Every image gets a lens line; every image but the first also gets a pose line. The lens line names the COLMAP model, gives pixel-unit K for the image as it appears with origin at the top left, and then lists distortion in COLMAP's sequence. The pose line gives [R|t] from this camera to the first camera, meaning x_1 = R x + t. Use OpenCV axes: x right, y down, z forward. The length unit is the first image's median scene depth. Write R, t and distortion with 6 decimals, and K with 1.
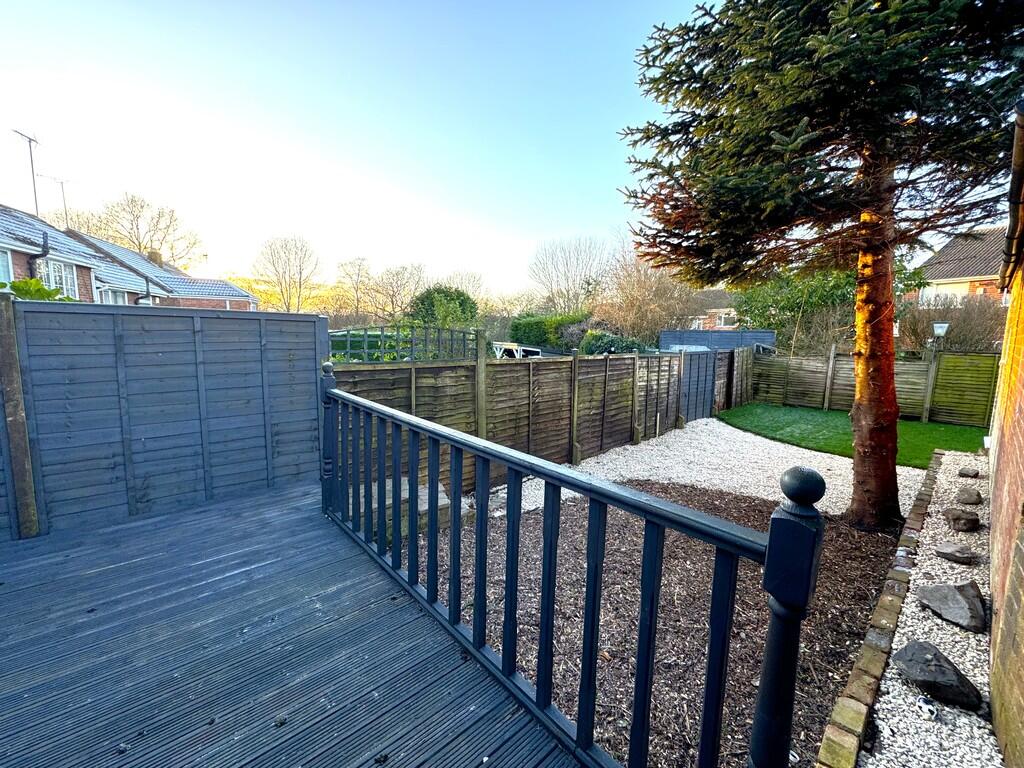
lens RADIAL K [[409.3, 0, 513.3], [0, 409.3, 385.2], [0, 0, 1]] dist [-0.000518, 0.000021]
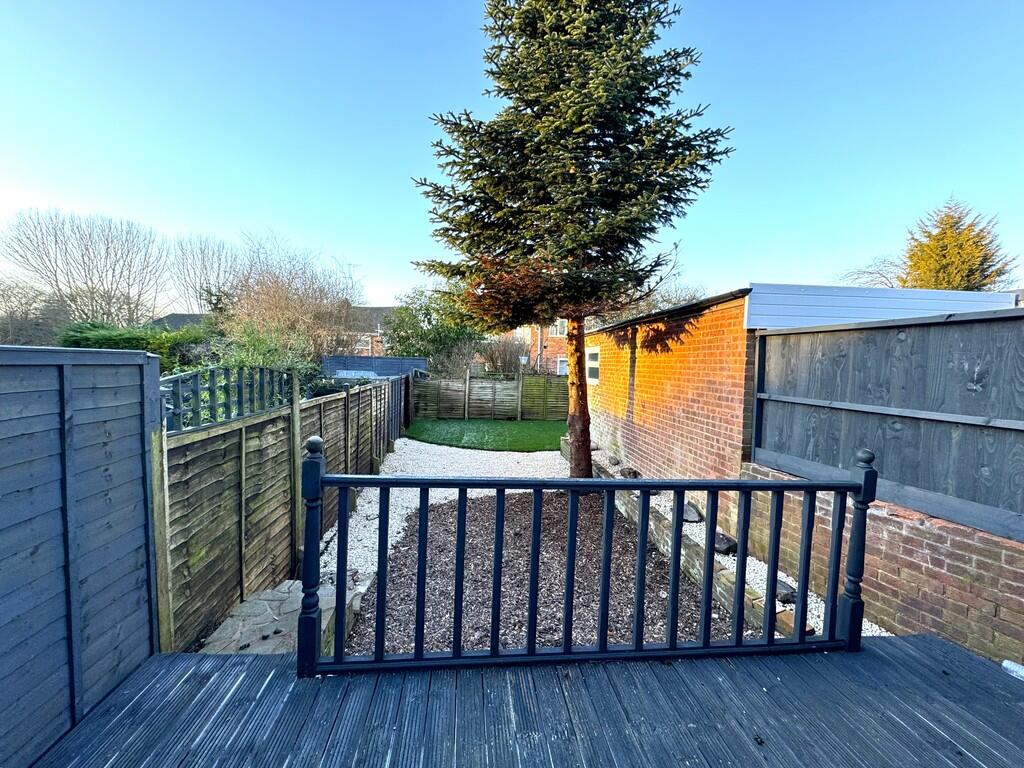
lens RADIAL K [[409.3, 0, 510.9], [0, 409.3, 384.5], [0, 0, 1]] dist [-0.000518, 0.000021]
pose [[0.596582, -0.039271, 0.801590, -0.218948], [0.077859, 0.996923, -0.009106, -0.030228], [-0.798766, 0.067843, 0.597804, 0.099519]]
